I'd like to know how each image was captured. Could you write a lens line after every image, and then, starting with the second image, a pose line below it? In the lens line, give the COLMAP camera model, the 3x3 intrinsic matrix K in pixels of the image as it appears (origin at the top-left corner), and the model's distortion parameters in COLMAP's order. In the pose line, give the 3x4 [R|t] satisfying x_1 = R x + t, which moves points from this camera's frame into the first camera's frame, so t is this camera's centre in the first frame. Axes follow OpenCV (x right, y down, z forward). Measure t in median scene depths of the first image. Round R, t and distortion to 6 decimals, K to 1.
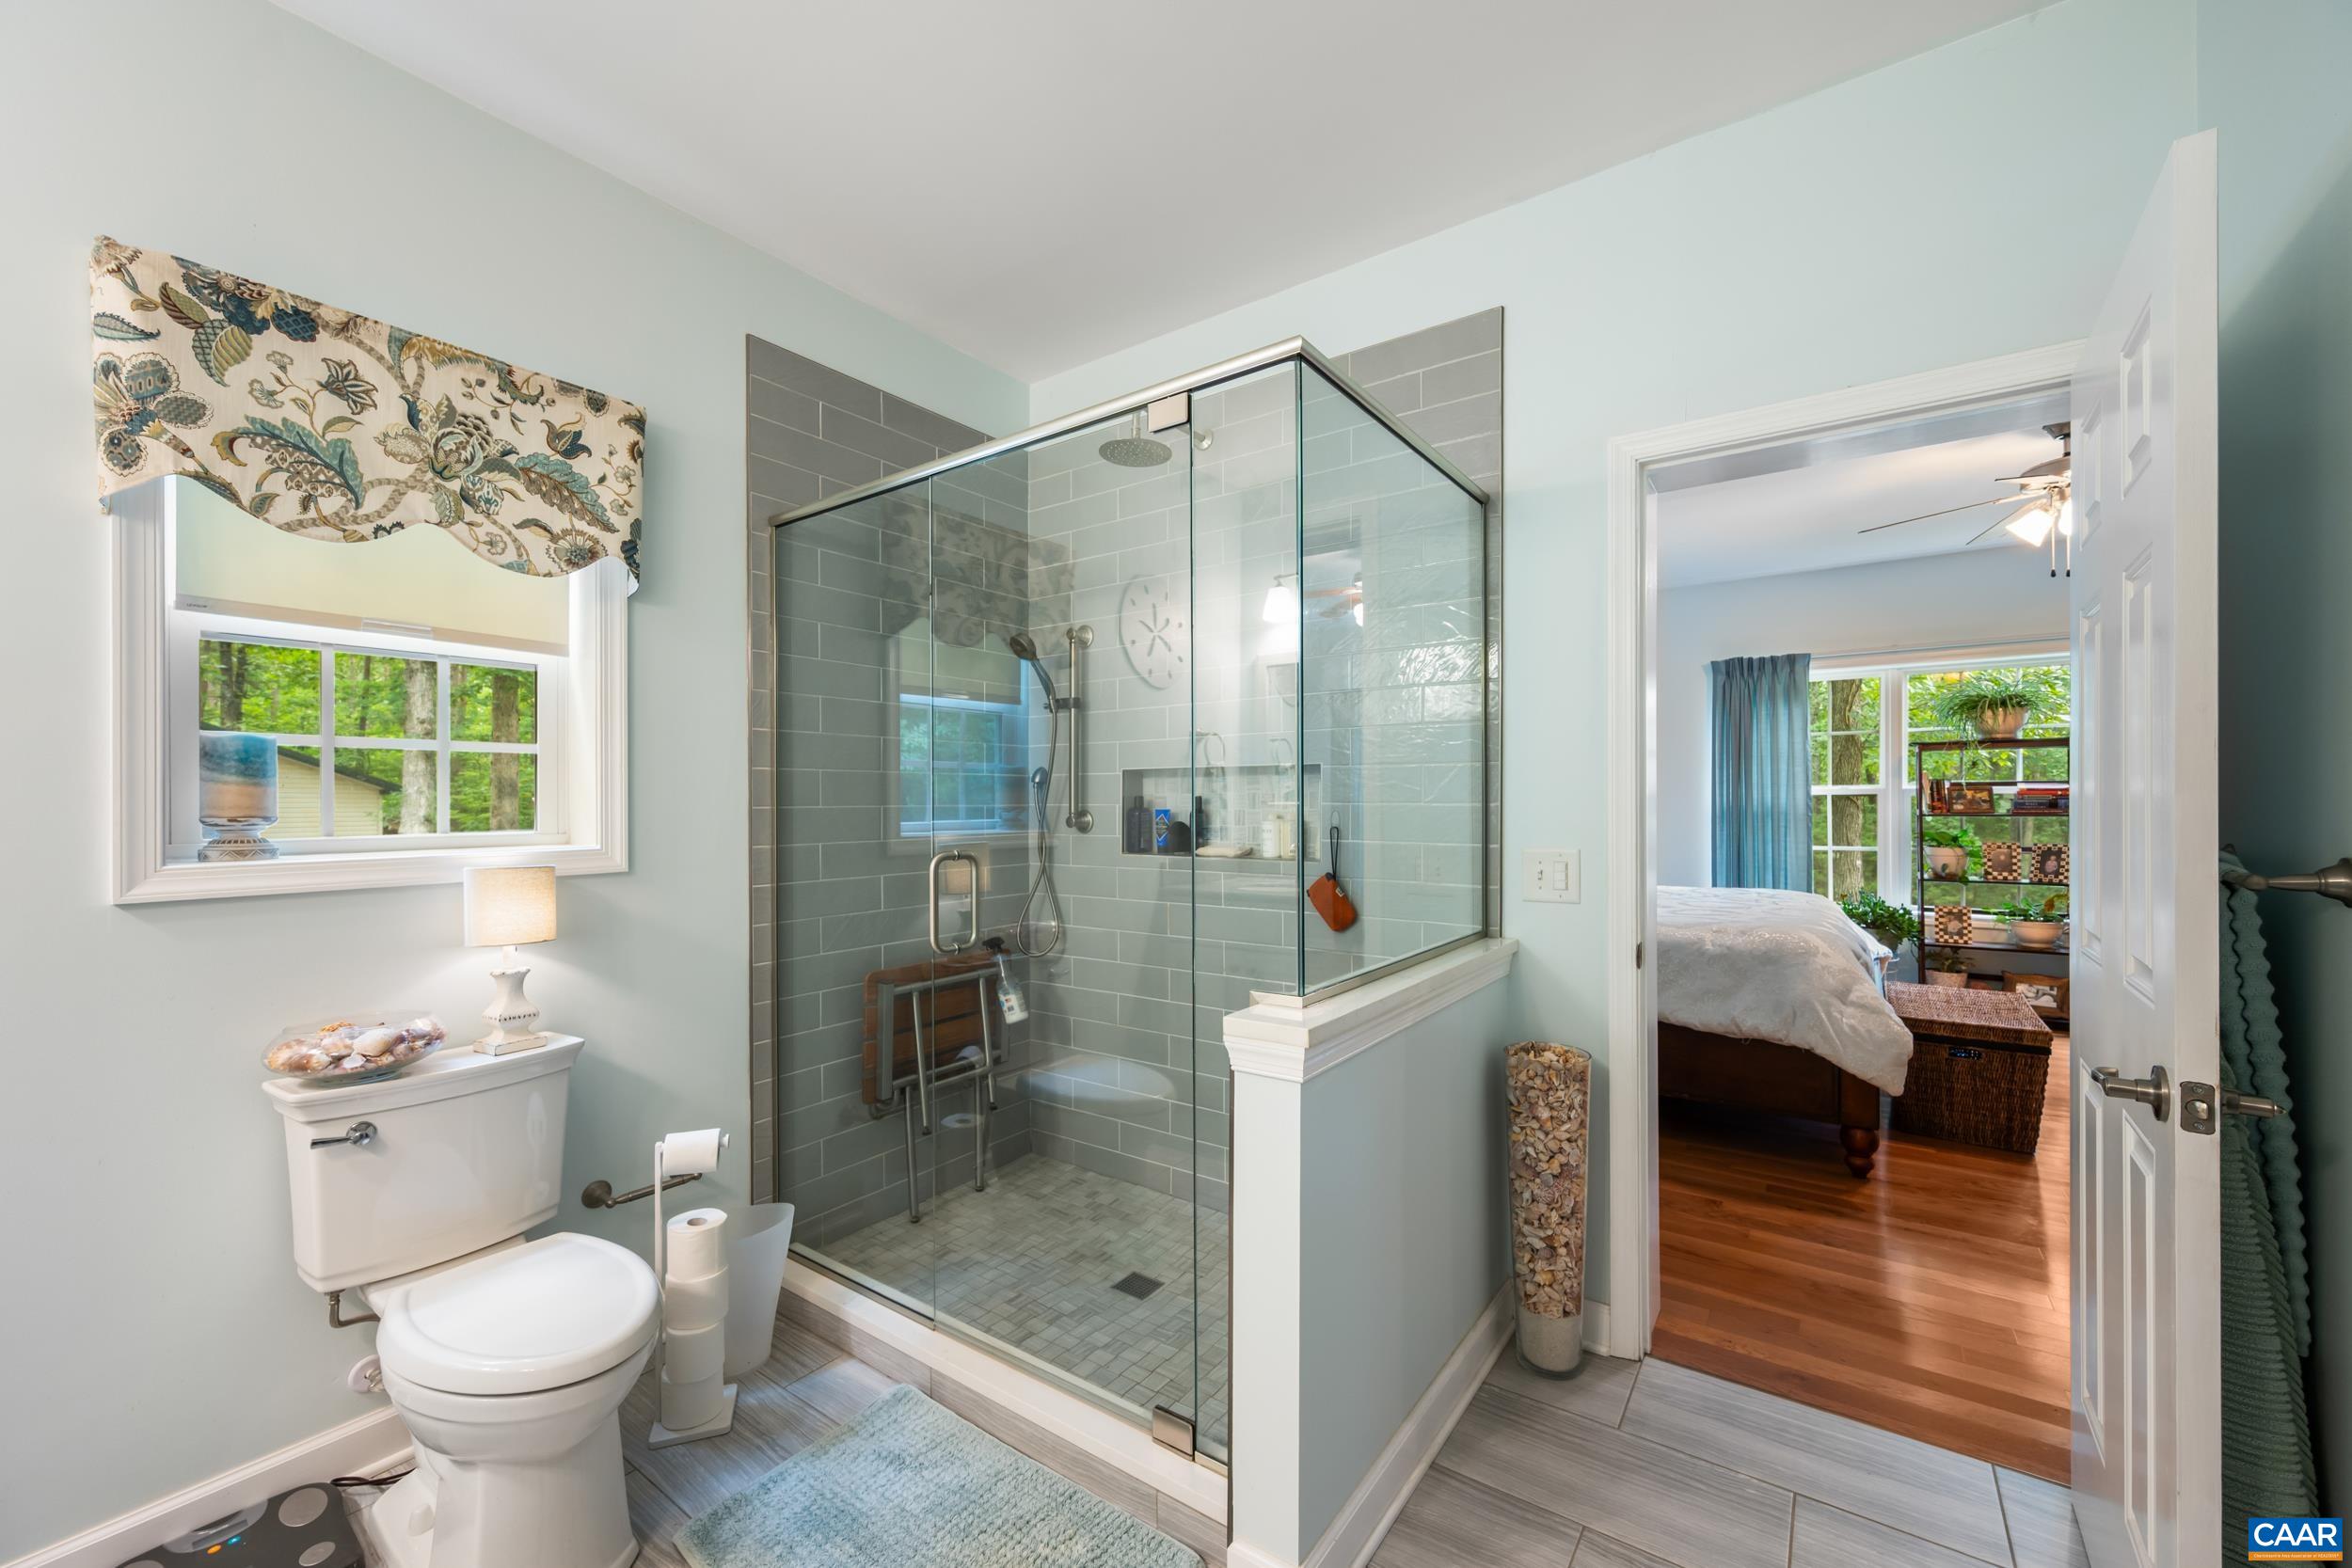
lens RADIAL K [[922.1, 0, 1178.8], [0, 922.1, 790.8], [0, 0, 1]] dist [-0.001332, 0.000780]
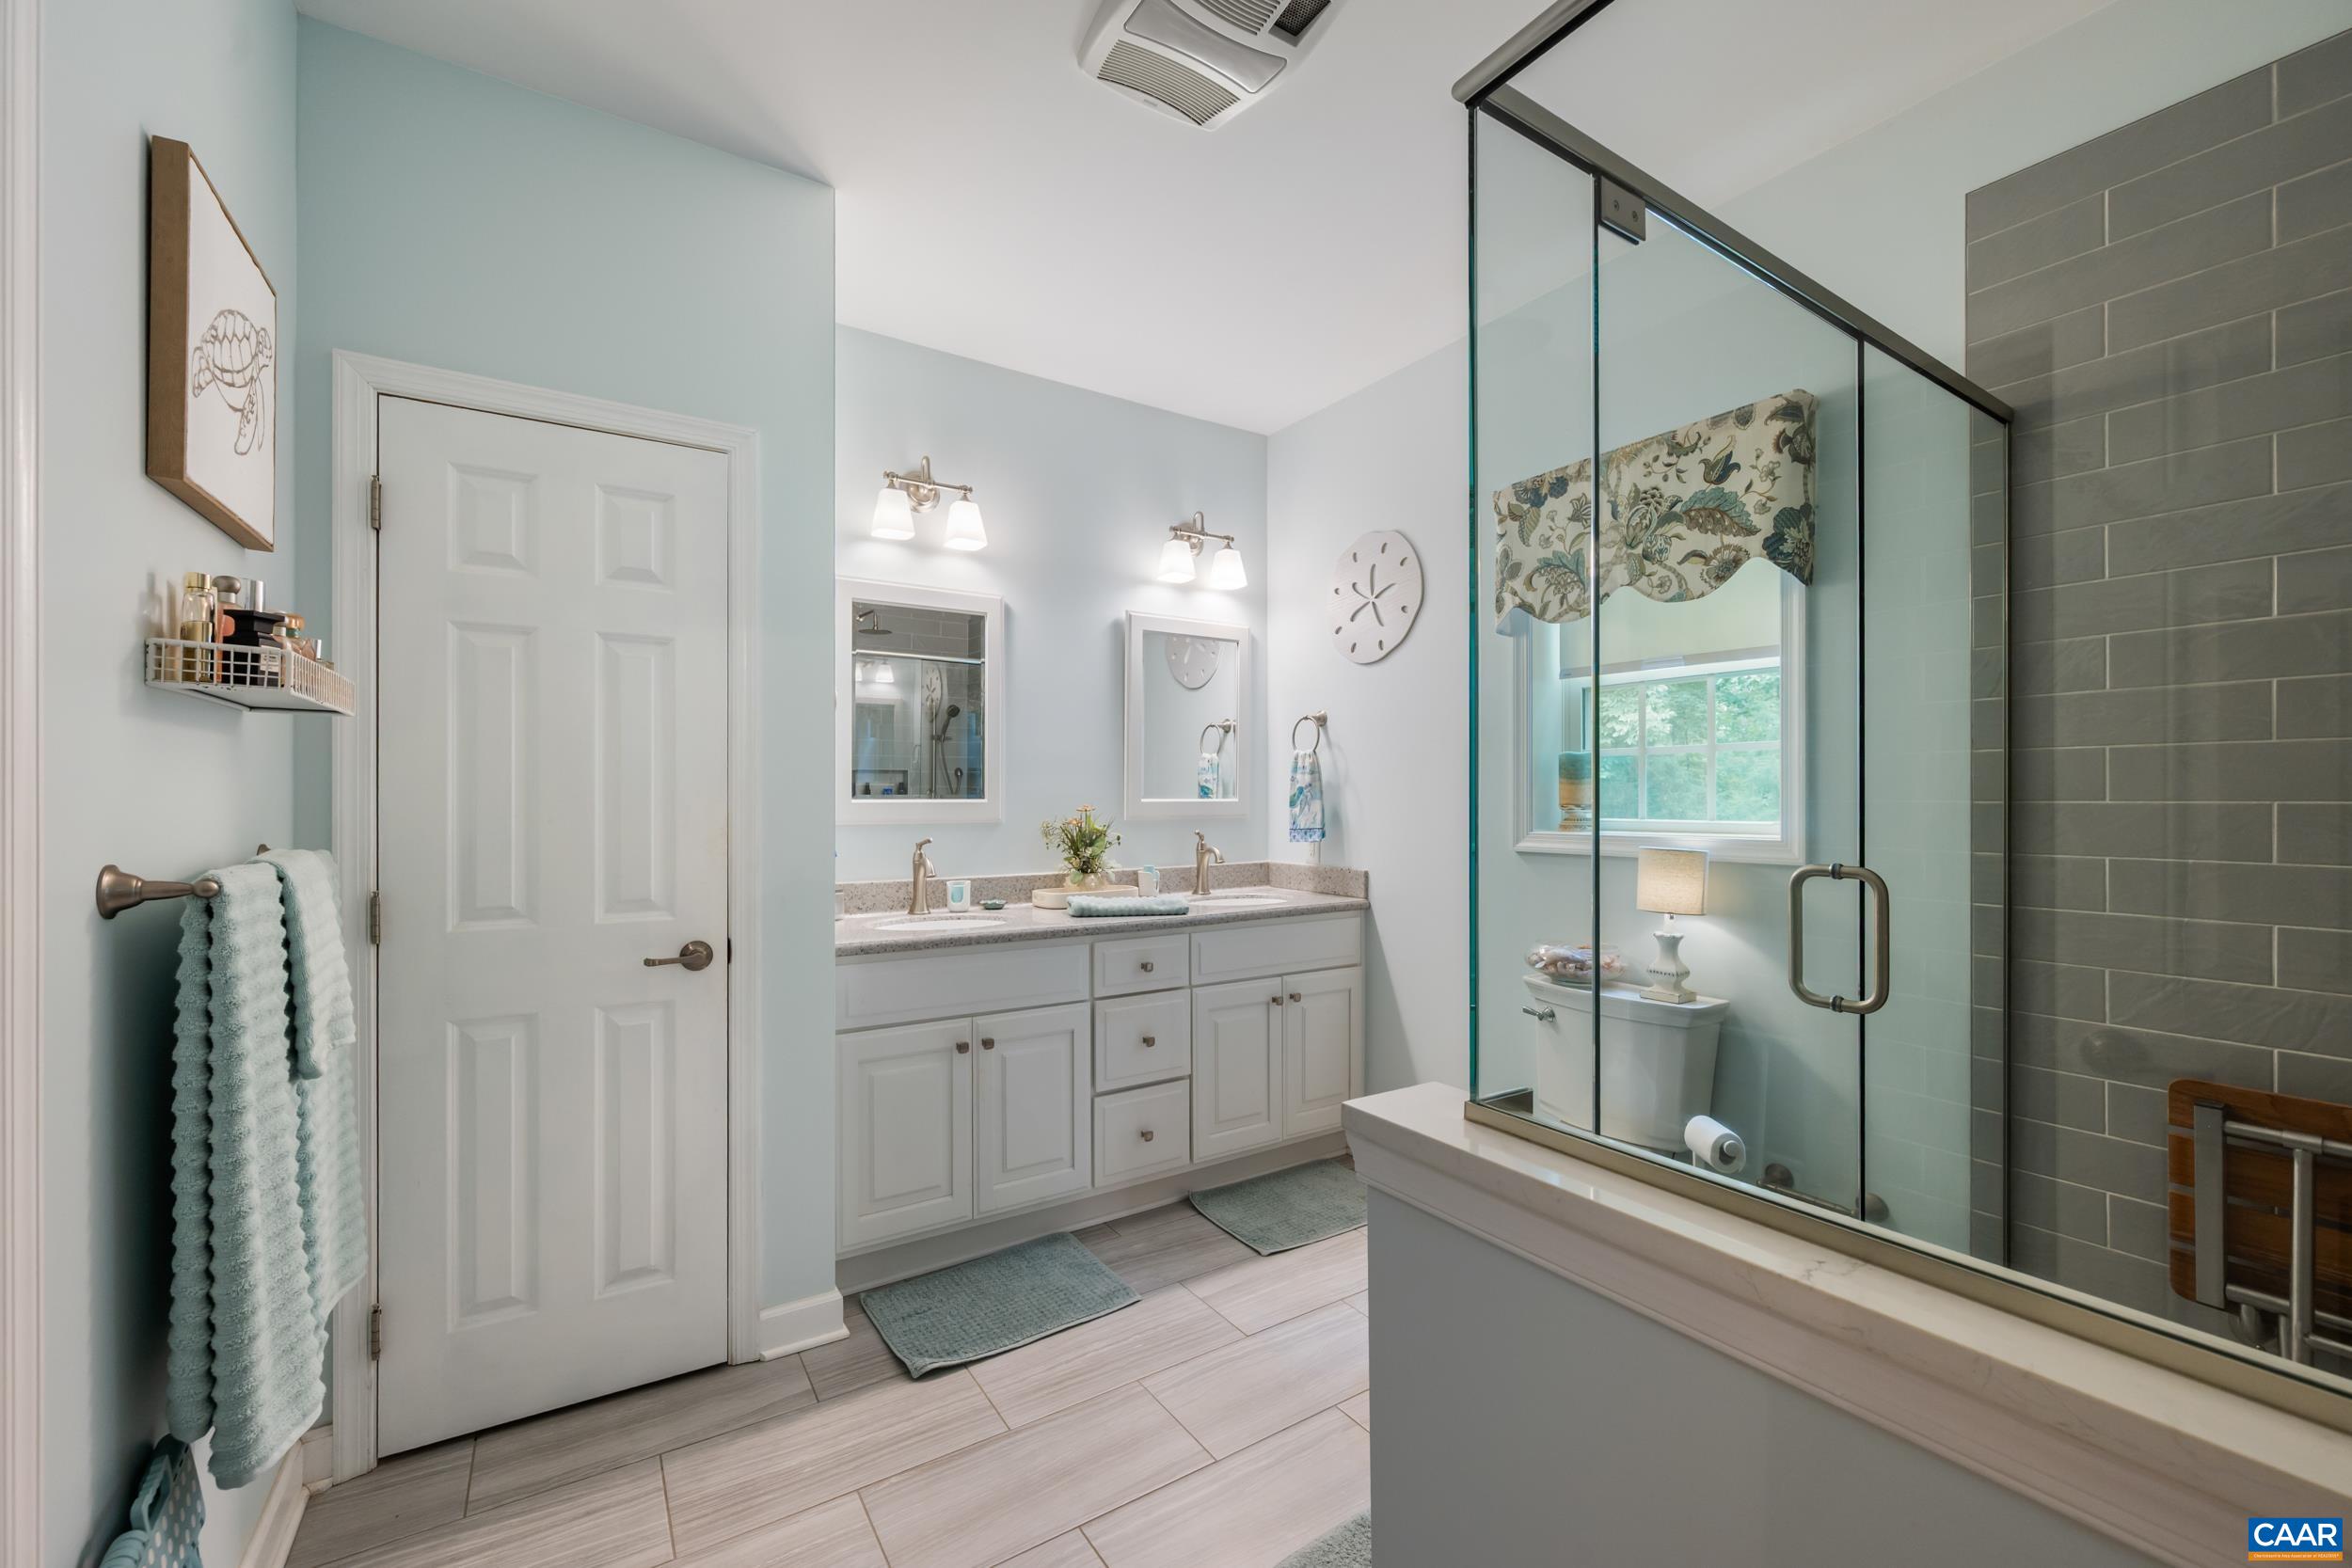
lens RADIAL K [[922.1, 0, 1170.1], [0, 922.1, 796.2], [0, 0, 1]] dist [-0.001332, 0.000780]
pose [[-0.355436, -0.000704, -0.934700, 0.627406], [0.008592, 0.999955, -0.004021, 0.012943], [0.934661, -0.009461, -0.355414, 0.806748]]
